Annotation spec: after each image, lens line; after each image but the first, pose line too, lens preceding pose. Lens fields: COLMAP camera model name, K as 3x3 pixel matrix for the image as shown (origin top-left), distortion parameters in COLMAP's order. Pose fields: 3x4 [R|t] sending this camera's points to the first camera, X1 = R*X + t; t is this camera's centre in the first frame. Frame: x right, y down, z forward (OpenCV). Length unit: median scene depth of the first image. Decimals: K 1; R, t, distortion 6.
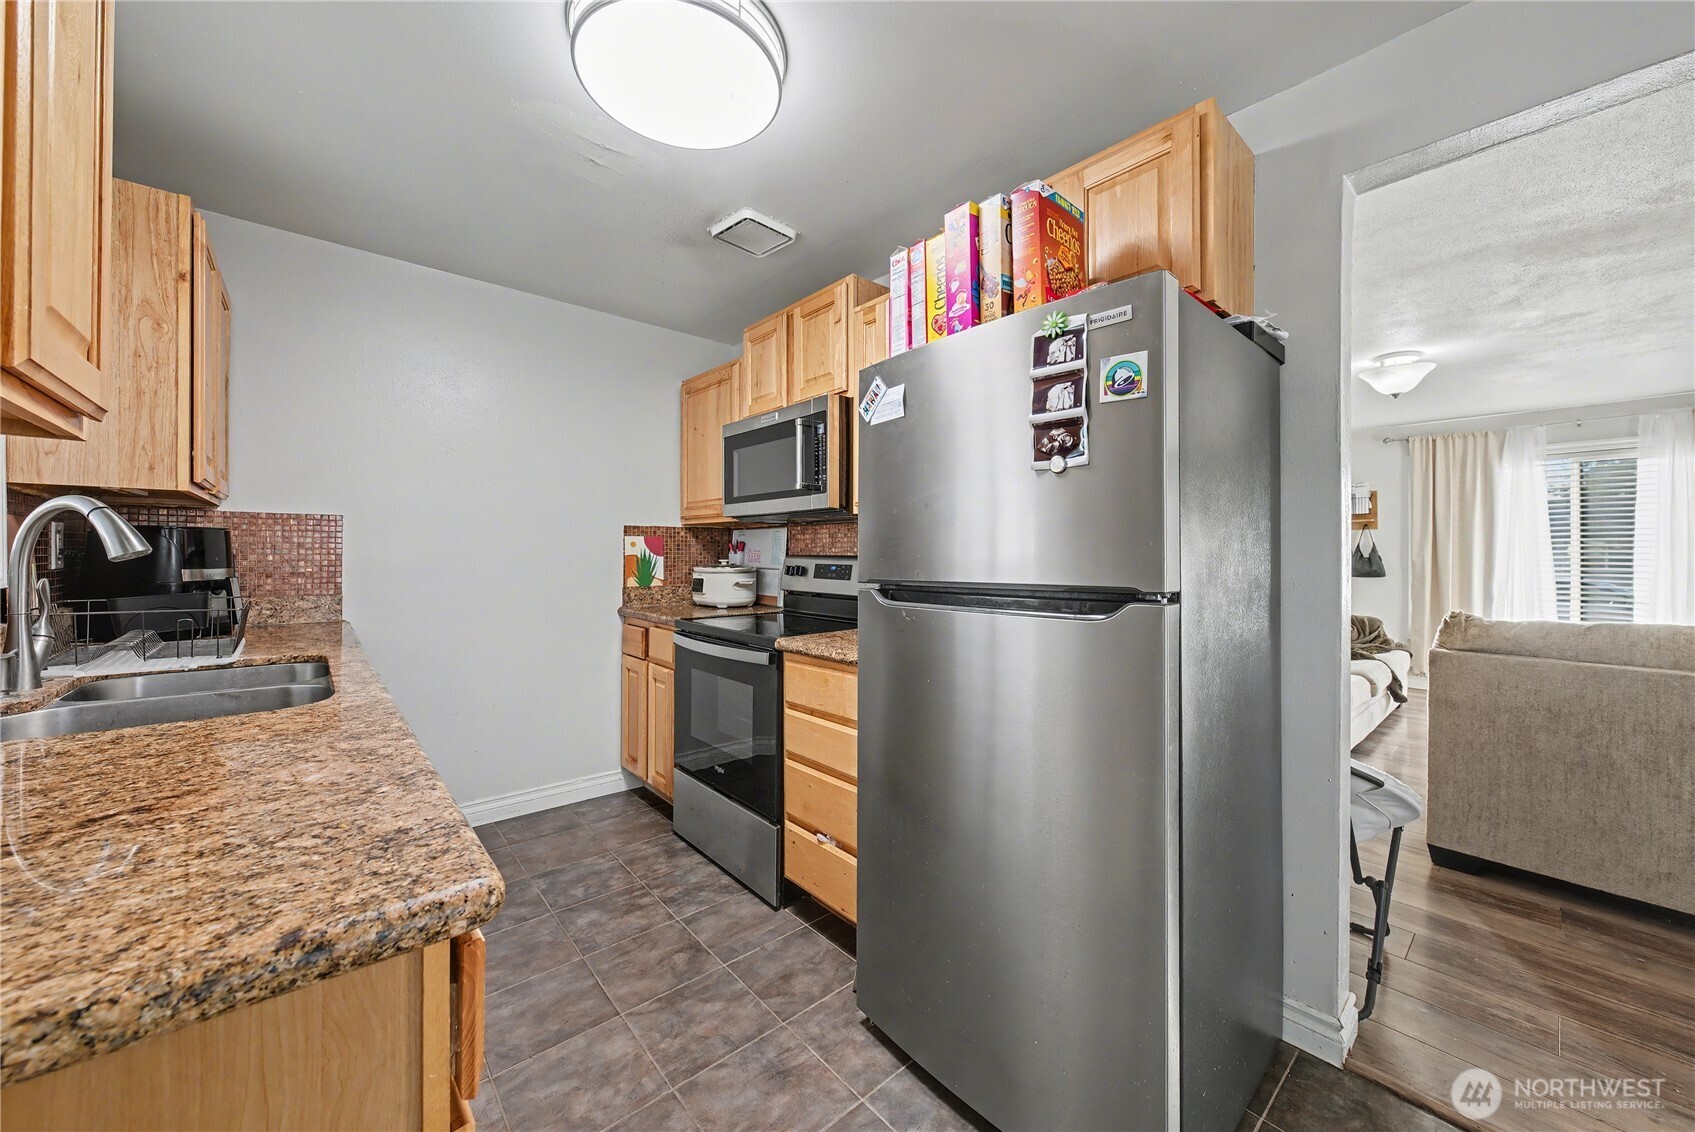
lens RADIAL K [[625.7, 0, 845.3], [0, 625.7, 553.4], [0, 0, 1]] dist [-0.002238, -0.000161]
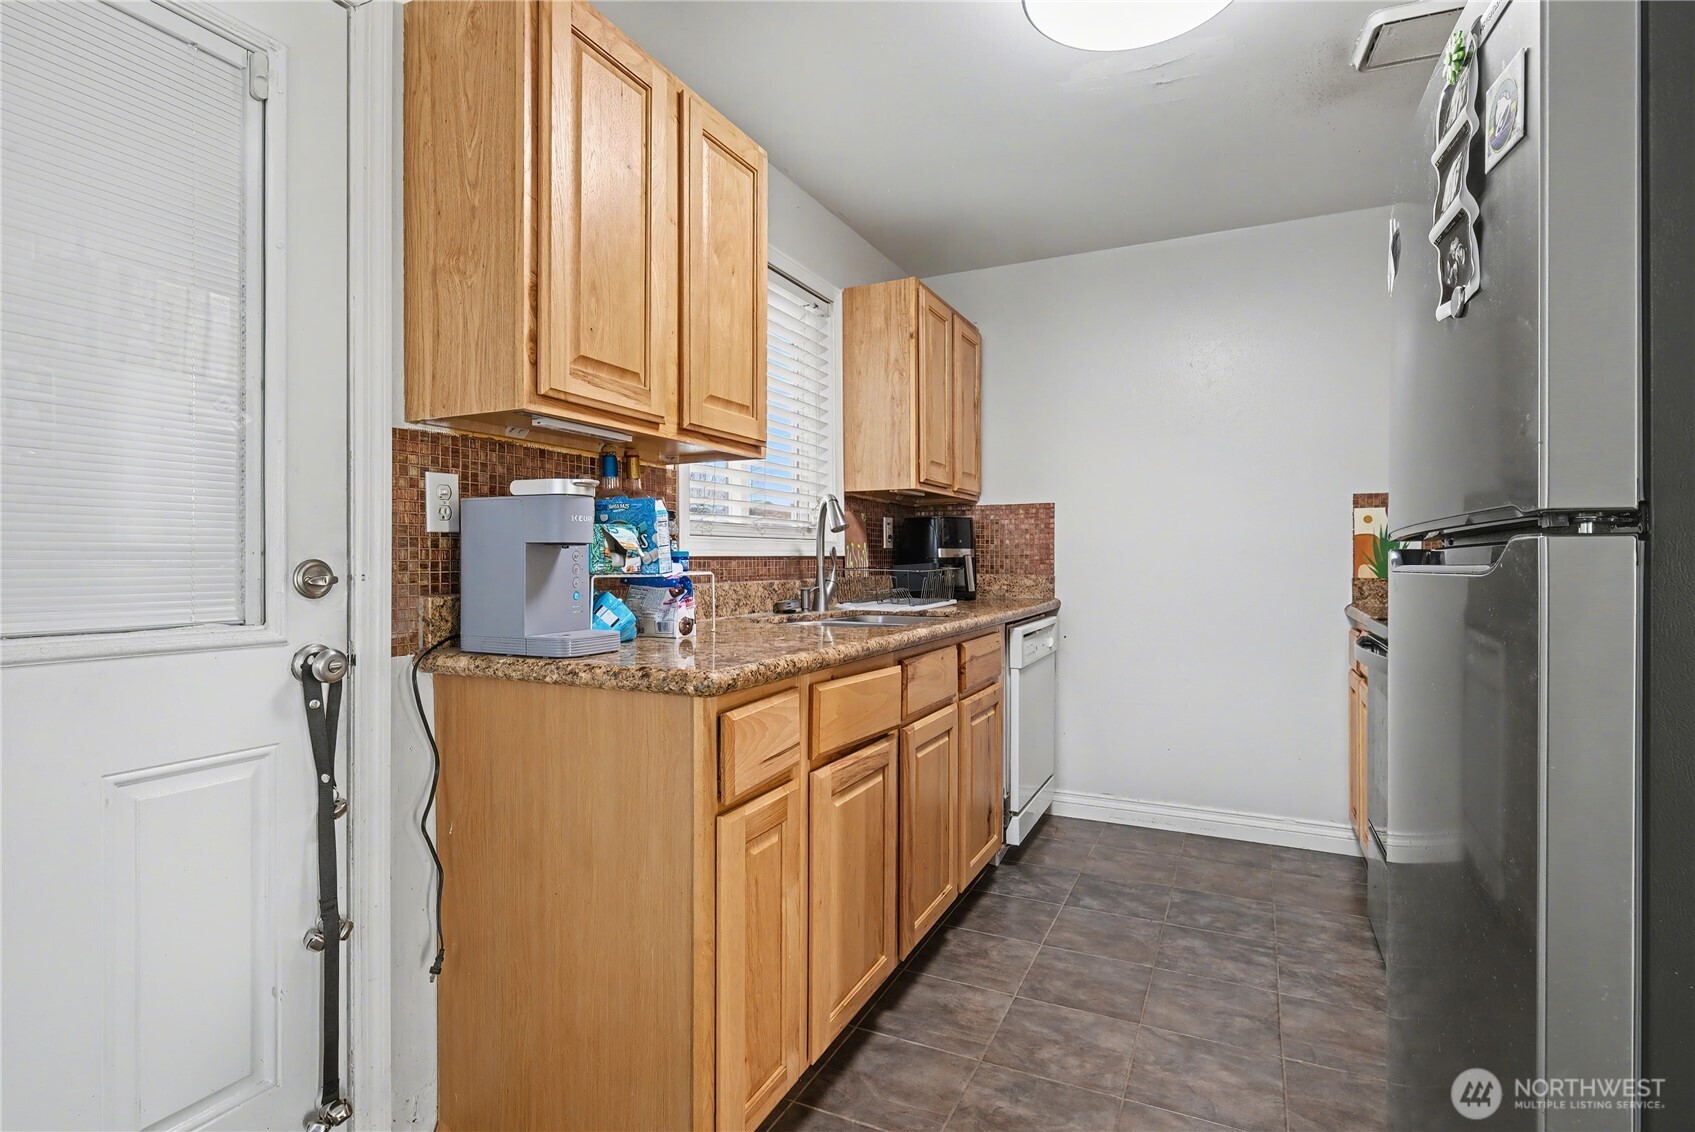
lens RADIAL K [[828.4, 0, 850.0], [0, 828.4, 565.4], [0, 0, 1]] dist [0.000349, 0.000273]
pose [[0.391861, 0.000123, -0.920024, 0.473133], [0.003730, 0.999992, 0.001723, 0.053638], [0.920017, -0.004107, 0.391857, 0.114526]]
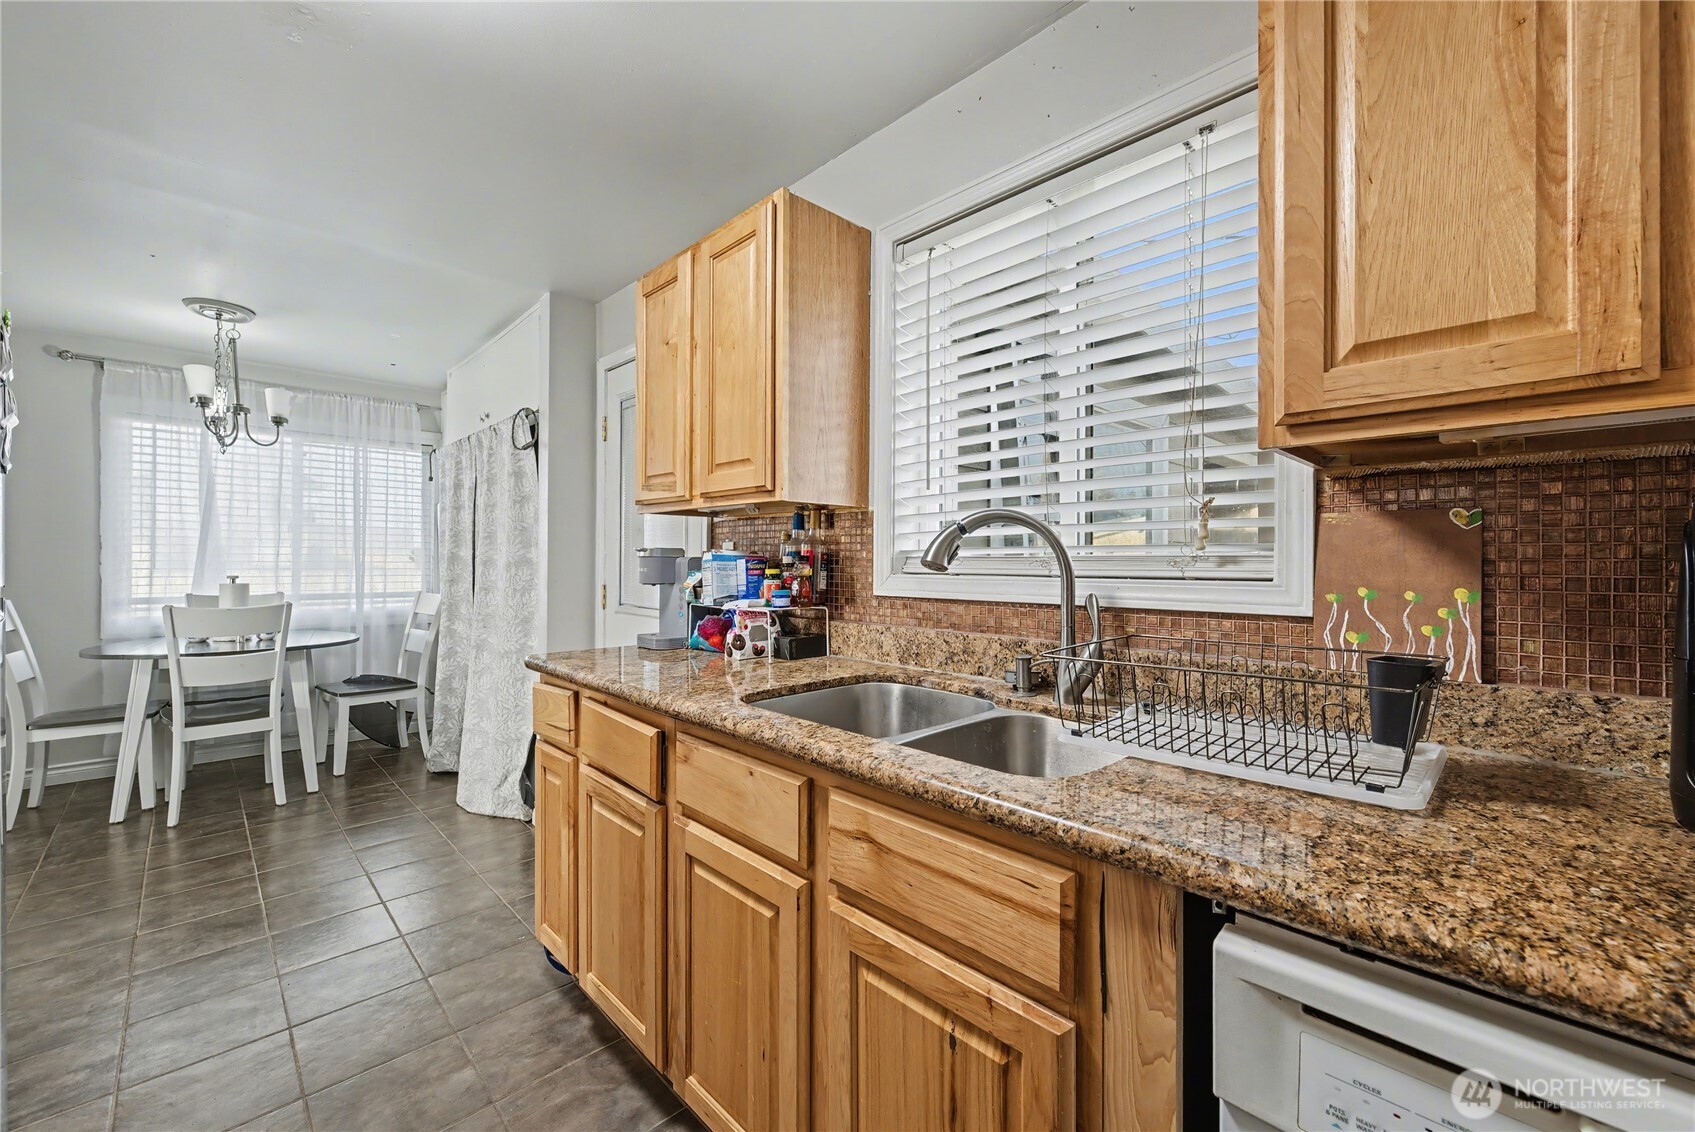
lens RADIAL K [[682.6, 0, 851.7], [0, 682.6, 564.2], [0, 0, 1]] dist [0.000290, -0.000085]
pose [[-0.998680, -0.006846, -0.050910, -0.516448], [-0.006955, 0.999974, 0.001975, 0.000262], [0.050895, 0.002327, -0.998701, 1.213179]]
